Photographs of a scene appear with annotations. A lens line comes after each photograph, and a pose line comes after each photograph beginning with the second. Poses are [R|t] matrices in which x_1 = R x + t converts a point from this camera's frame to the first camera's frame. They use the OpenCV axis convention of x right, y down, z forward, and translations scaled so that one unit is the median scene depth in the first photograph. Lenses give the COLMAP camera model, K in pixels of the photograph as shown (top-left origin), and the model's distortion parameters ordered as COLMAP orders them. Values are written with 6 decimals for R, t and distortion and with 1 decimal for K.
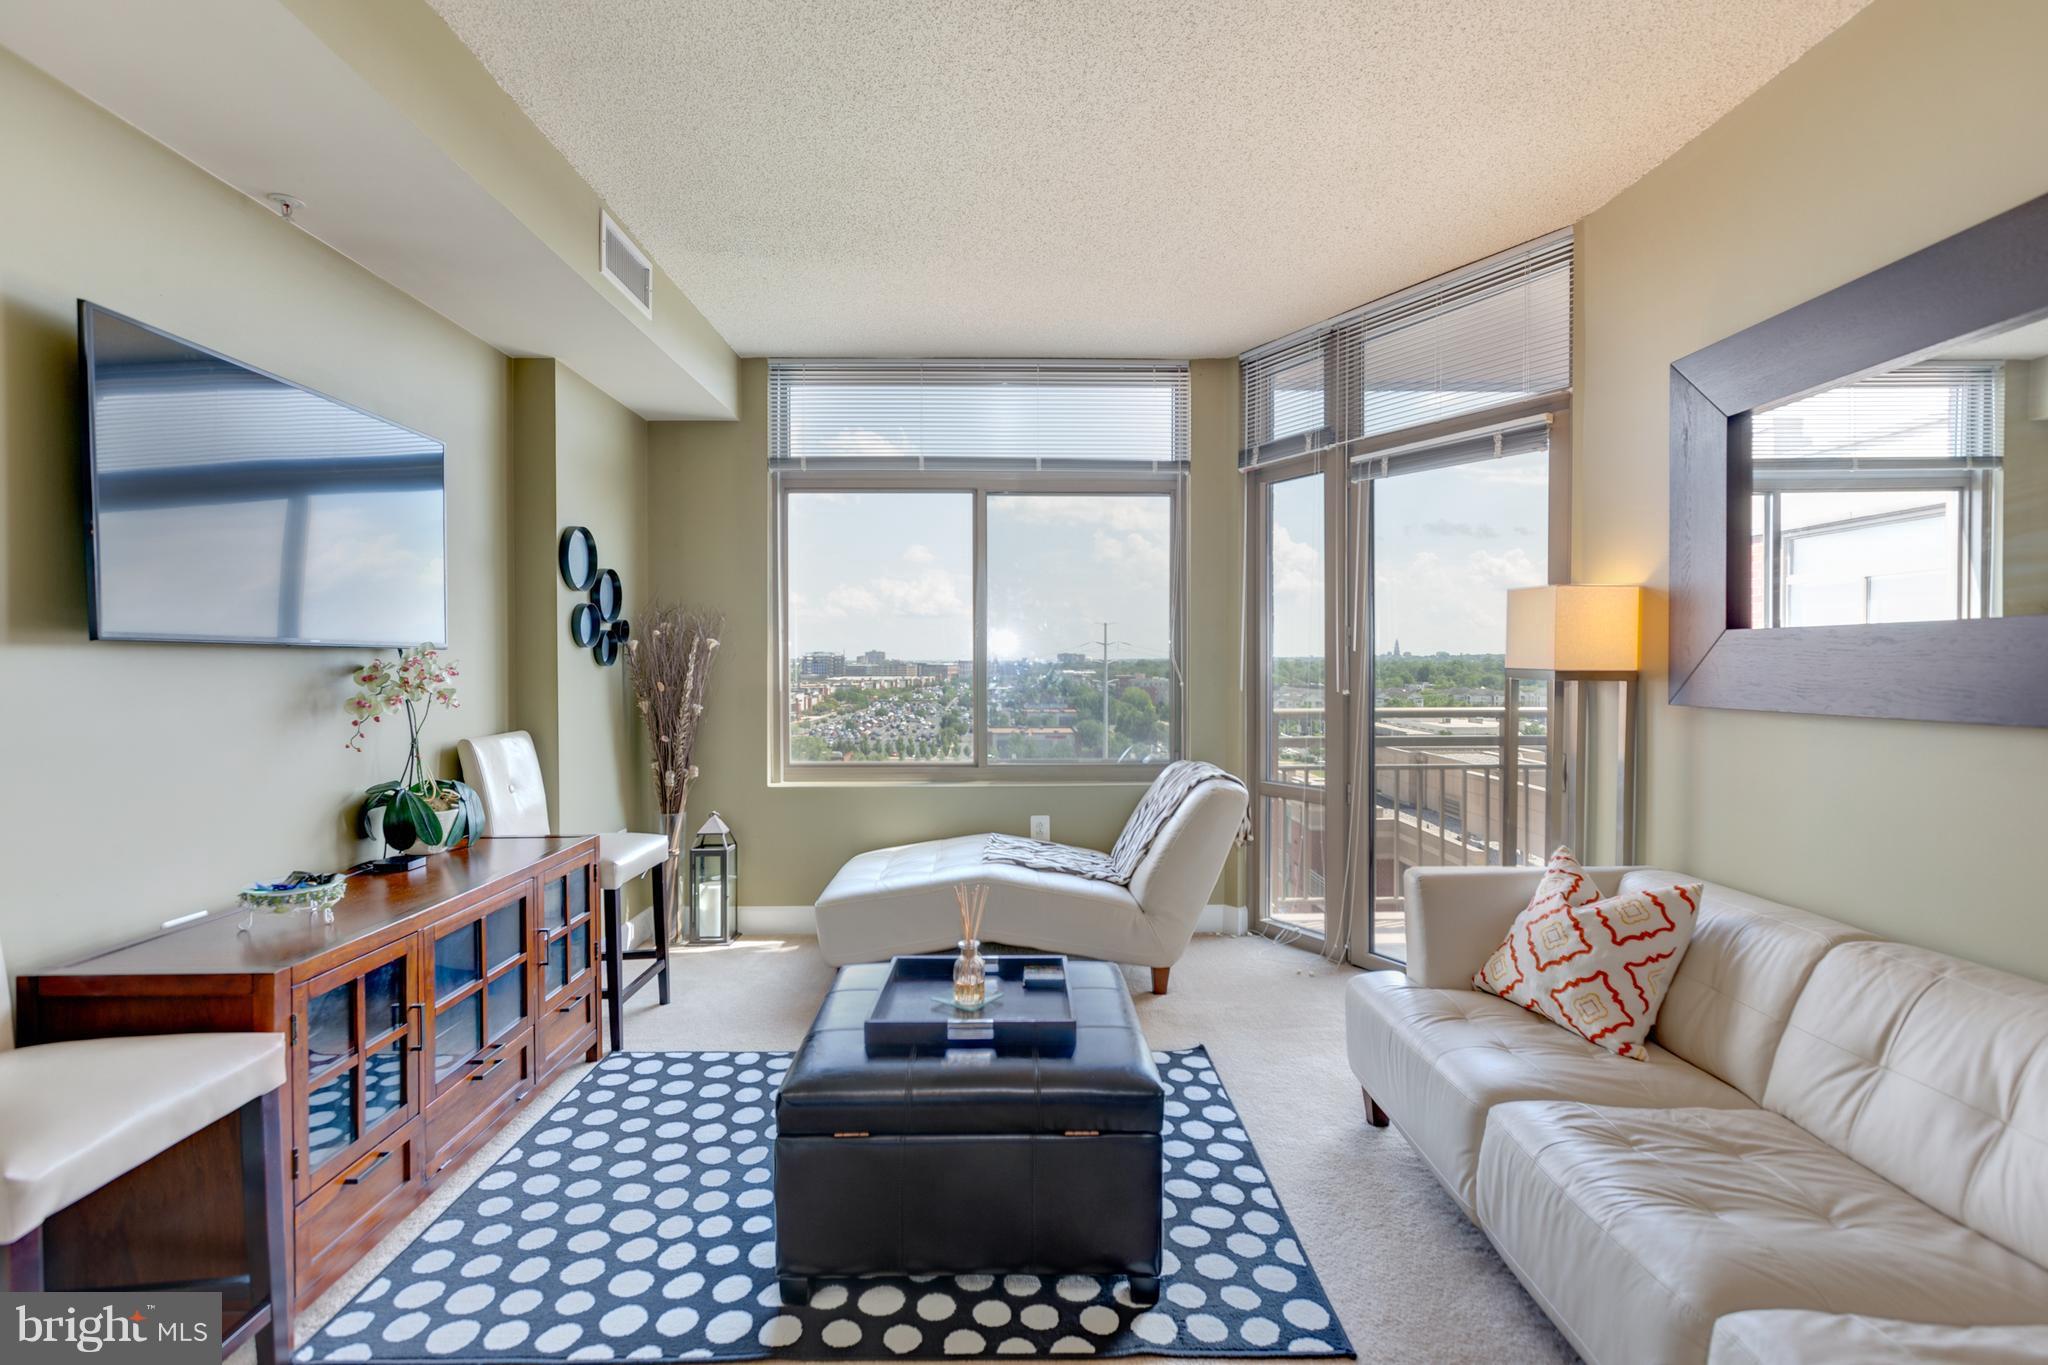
lens RADIAL K [[919.1, 0, 1026.1], [0, 919.1, 676.8], [0, 0, 1]] dist [0.003517, 0.000011]
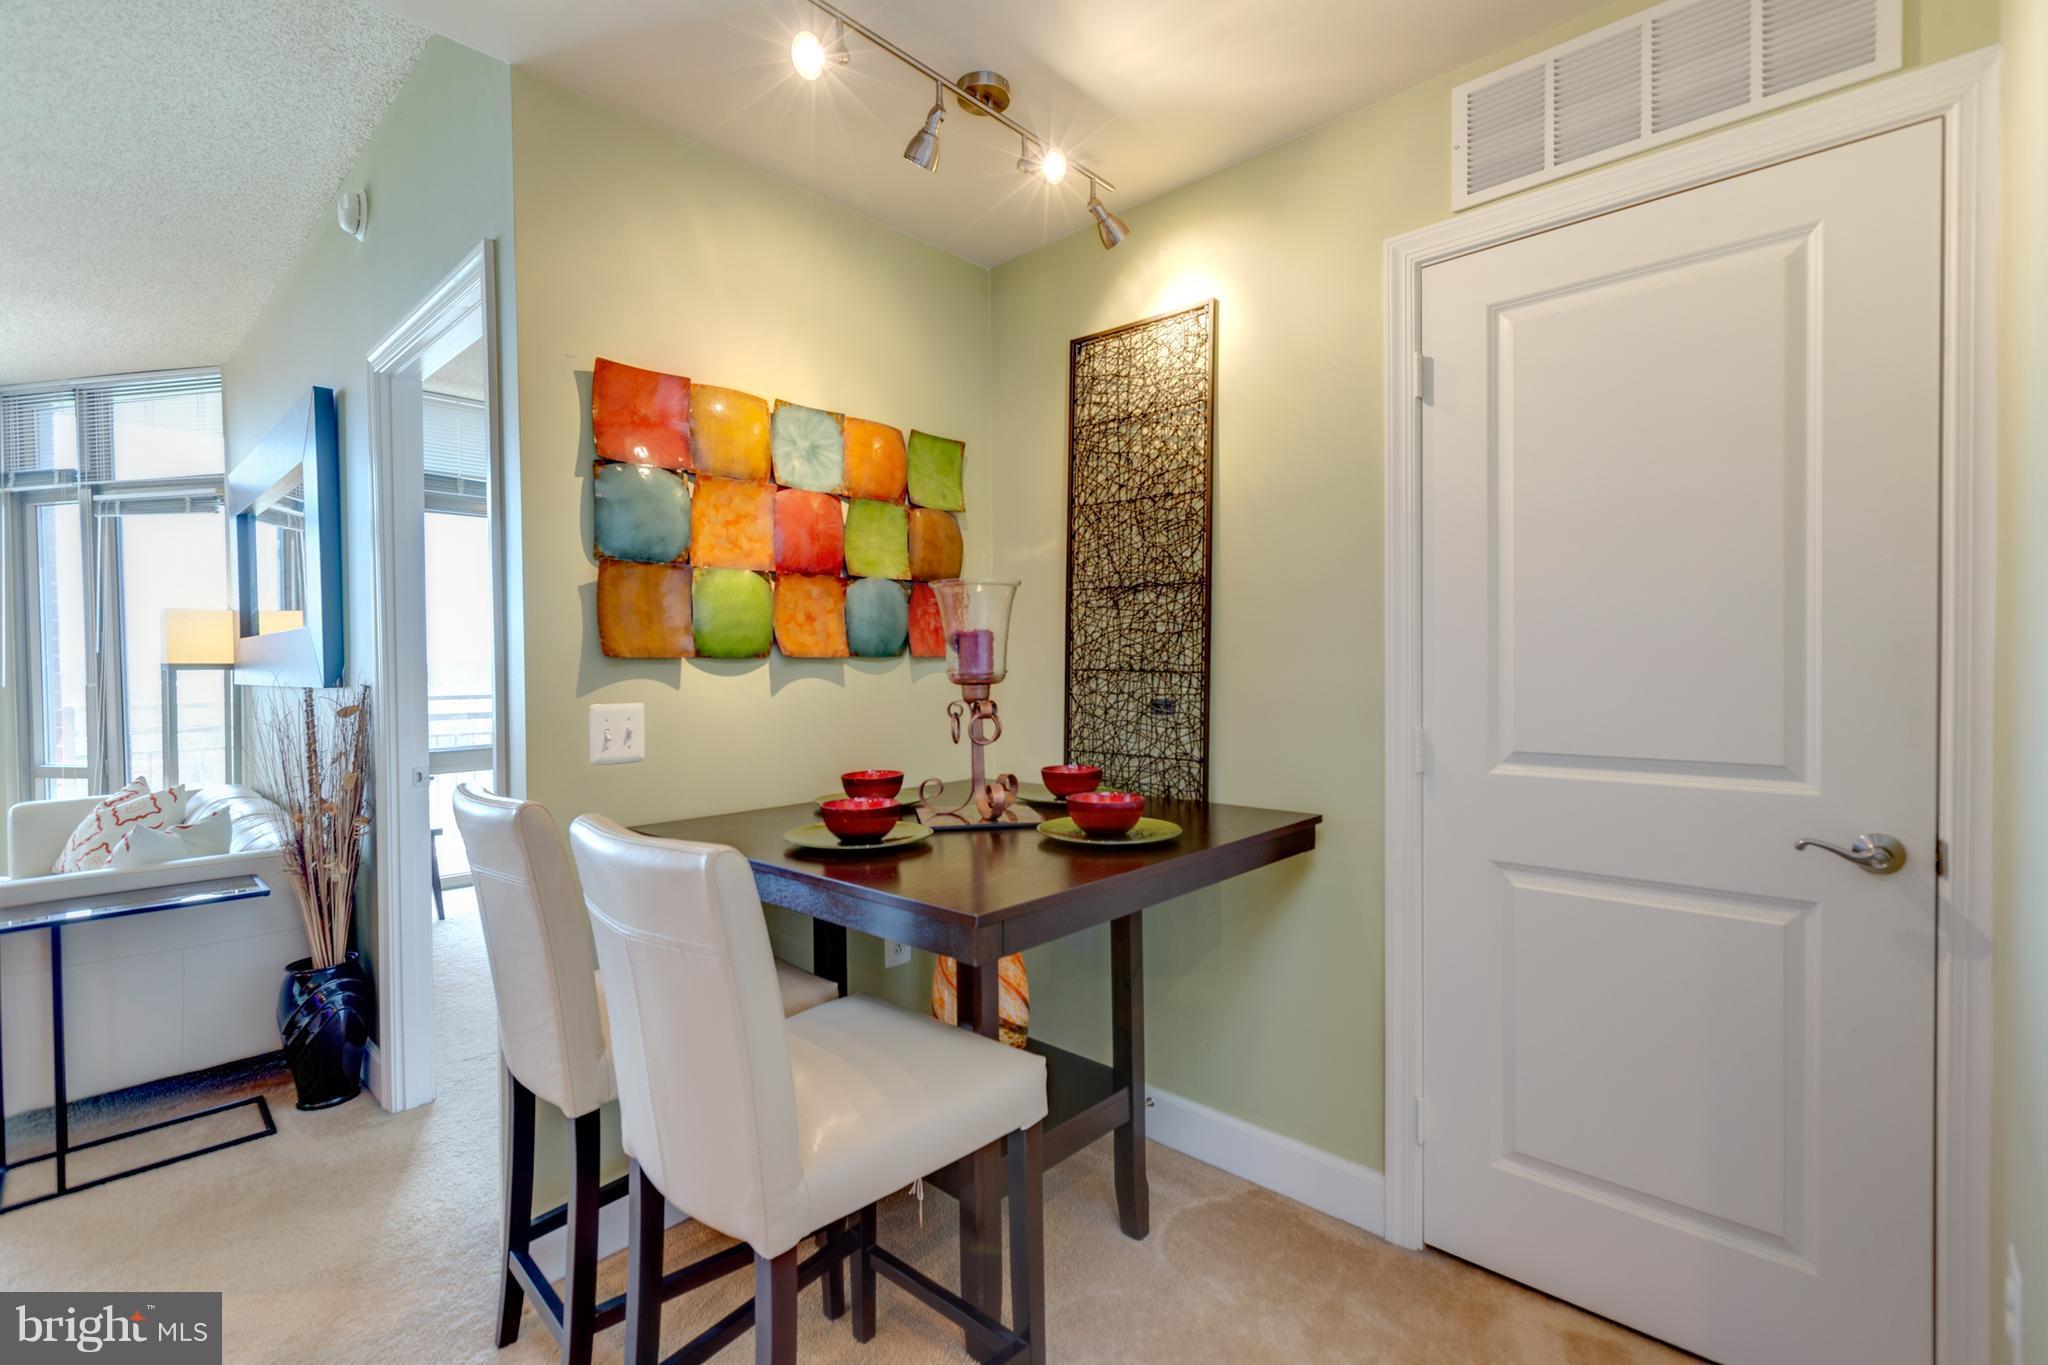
lens RADIAL K [[919.1, 0, 1018.6], [0, 919.1, 671.7], [0, 0, 1]] dist [0.003517, 0.000011]
pose [[0.699592, -0.015167, 0.714381, 0.399910], [0.020382, 0.999791, 0.001266, 0.027854], [-0.714252, 0.013675, 0.699755, -0.919320]]
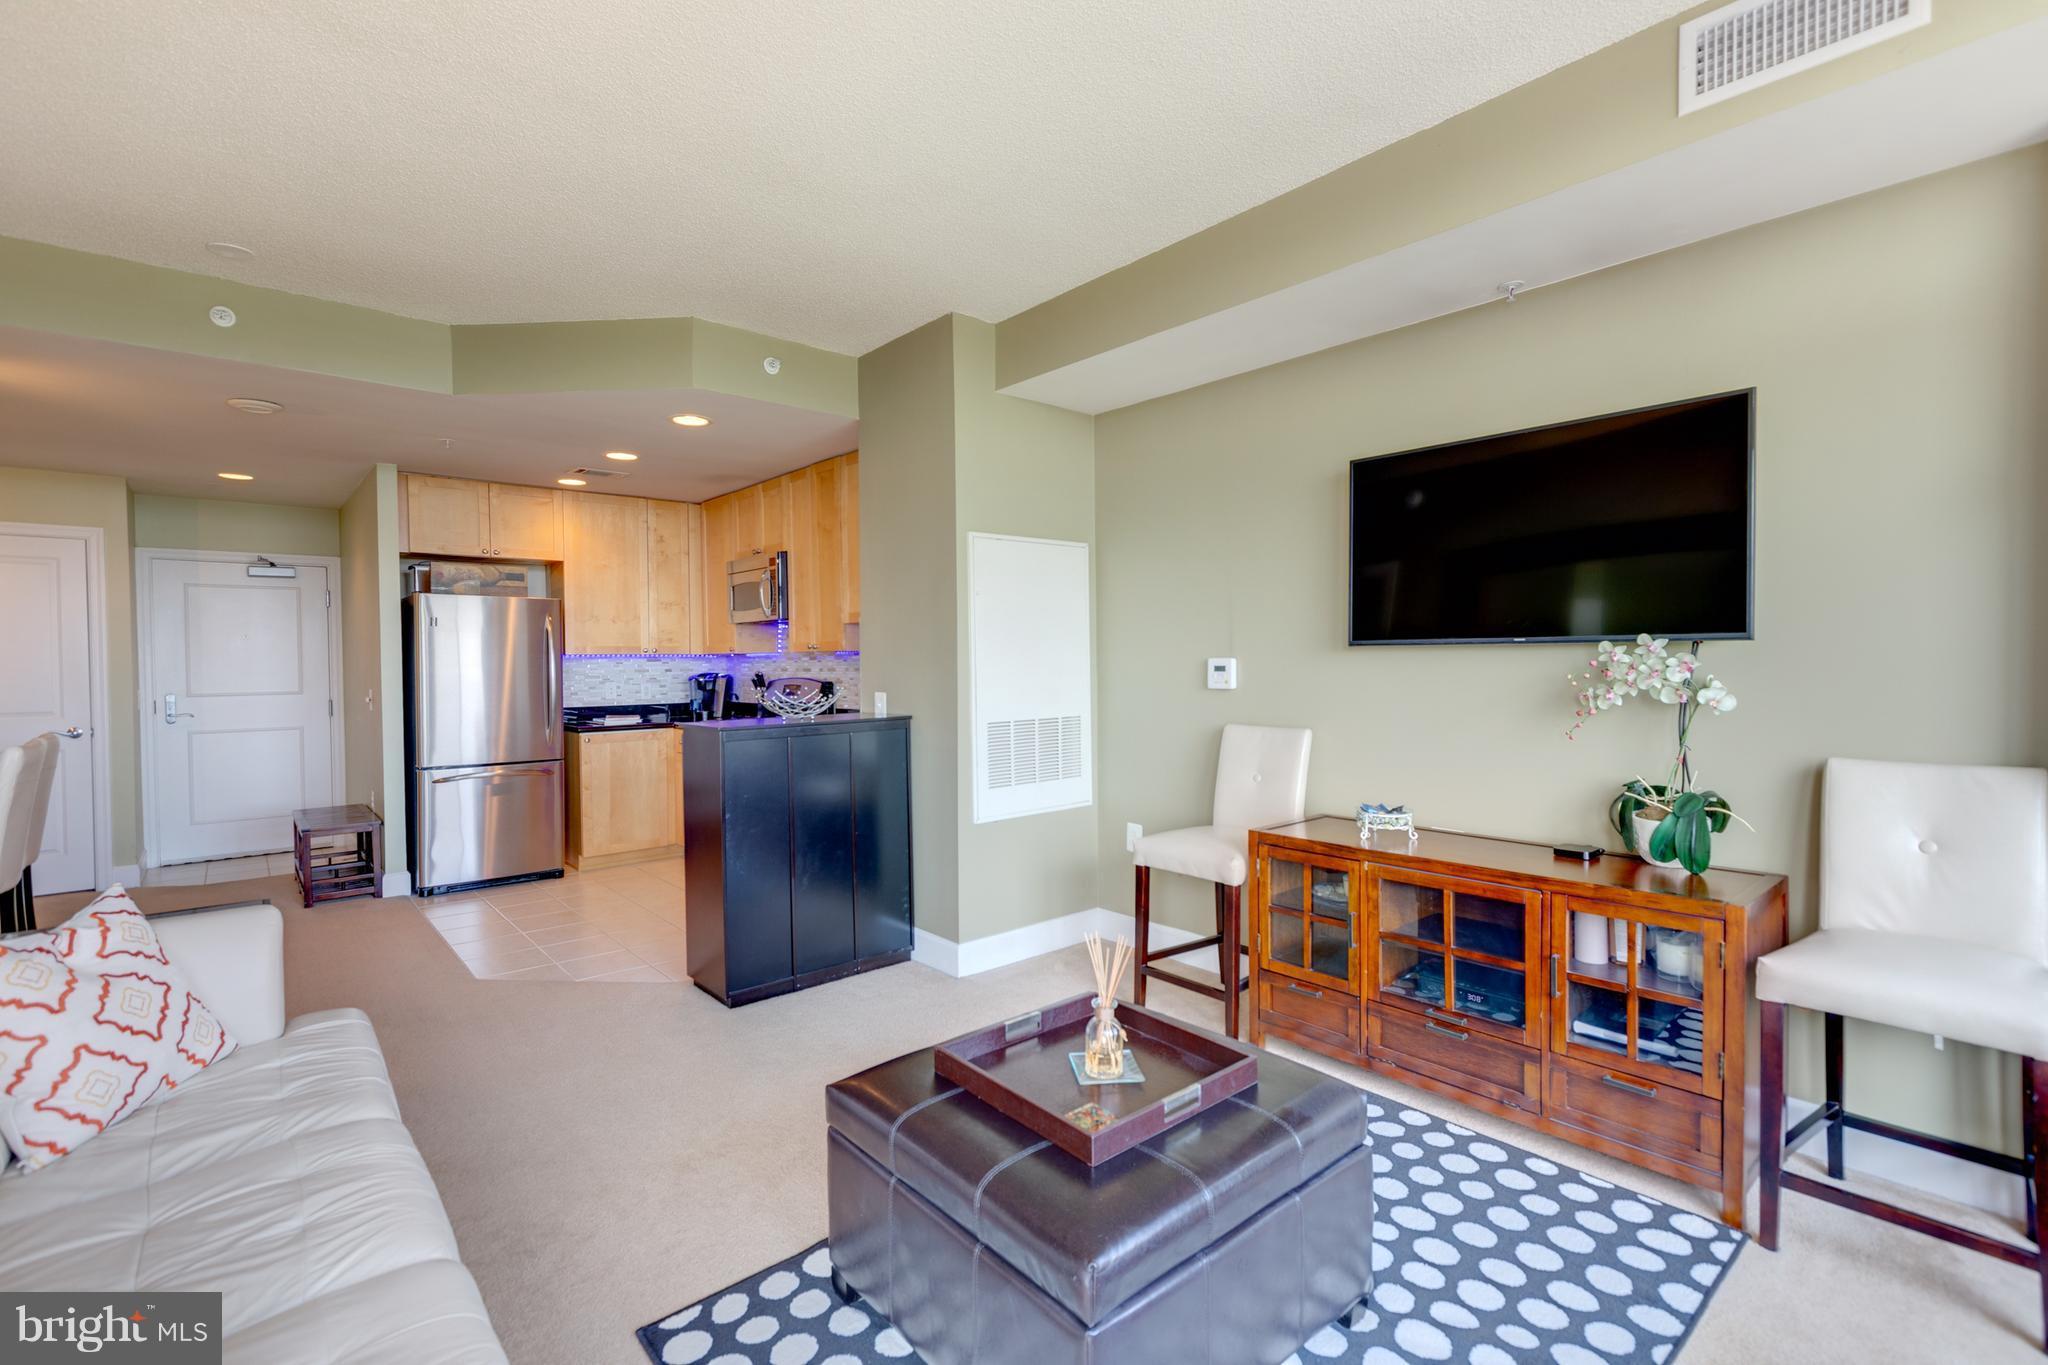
lens RADIAL K [[919.1, 0, 1026.0], [0, 919.1, 676.0], [0, 0, 1]] dist [0.003517, 0.000011]
pose [[-0.768384, 0.019396, -0.639695, 0.359061], [-0.001306, 0.999491, 0.031874, -0.021207], [0.639988, 0.025327, -0.767968, 1.102329]]
